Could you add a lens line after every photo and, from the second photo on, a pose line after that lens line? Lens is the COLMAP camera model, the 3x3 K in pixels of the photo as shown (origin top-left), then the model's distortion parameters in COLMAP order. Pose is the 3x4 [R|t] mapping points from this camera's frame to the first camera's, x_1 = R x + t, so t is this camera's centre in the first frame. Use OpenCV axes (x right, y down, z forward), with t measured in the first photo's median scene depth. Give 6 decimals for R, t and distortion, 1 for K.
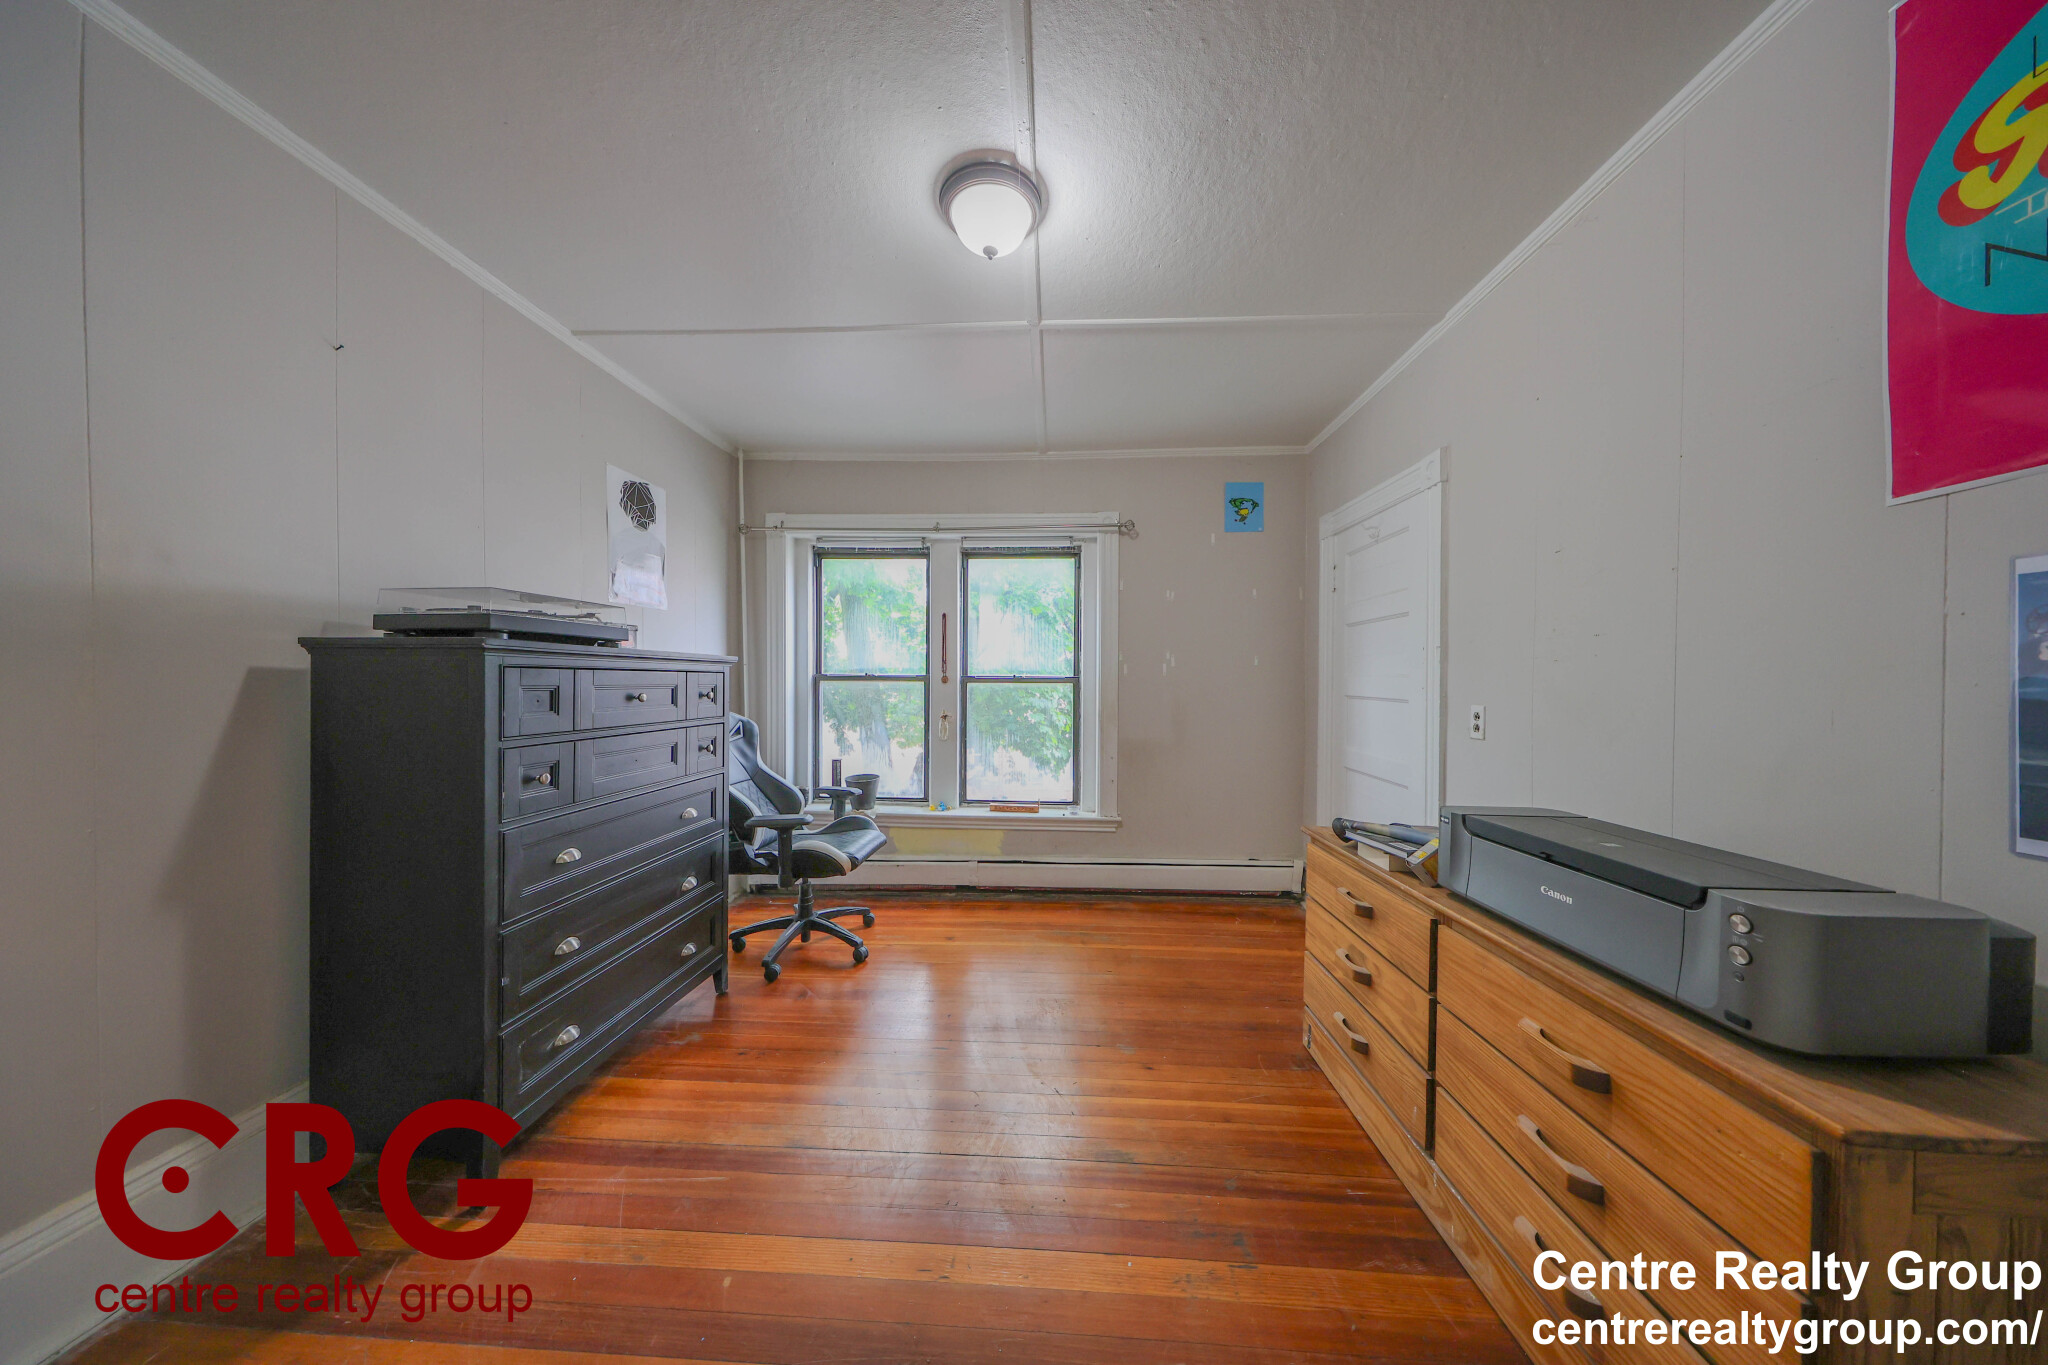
lens RADIAL K [[595.9, 0, 1029.1], [0, 595.9, 676.6], [0, 0, 1]] dist [0.000183, 0.000027]
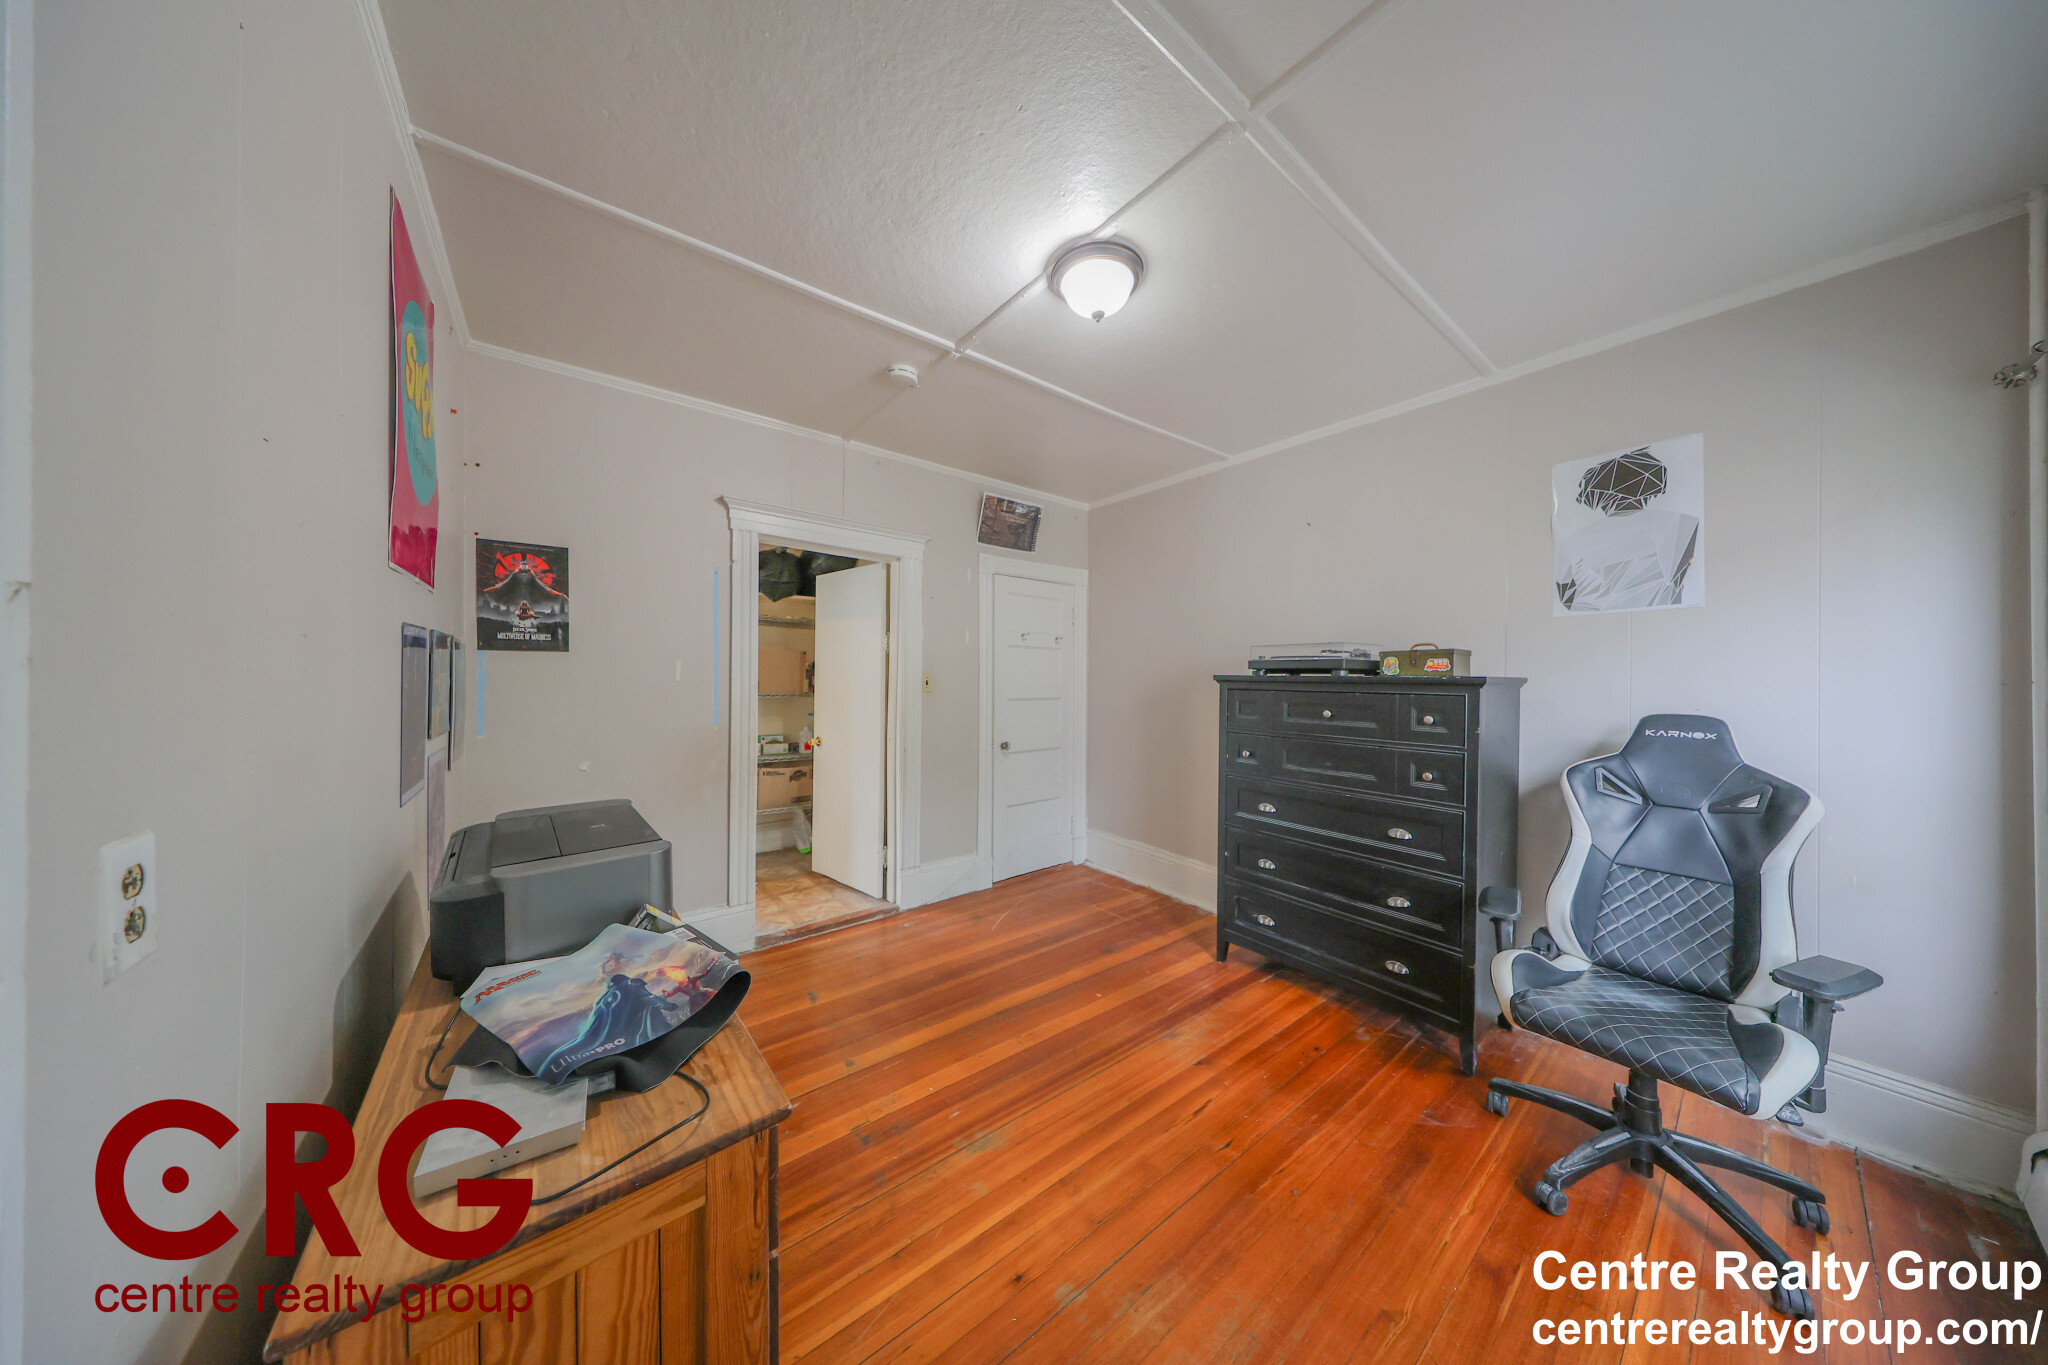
lens RADIAL K [[595.9, 0, 1029.1], [0, 595.9, 676.6], [0, 0, 1]] dist [0.000183, 0.000027]
pose [[-0.747076, -0.010686, -0.664653, 0.630387], [-0.010926, 0.999933, -0.003796, -0.028735], [0.664649, 0.004426, -0.747142, 1.468143]]
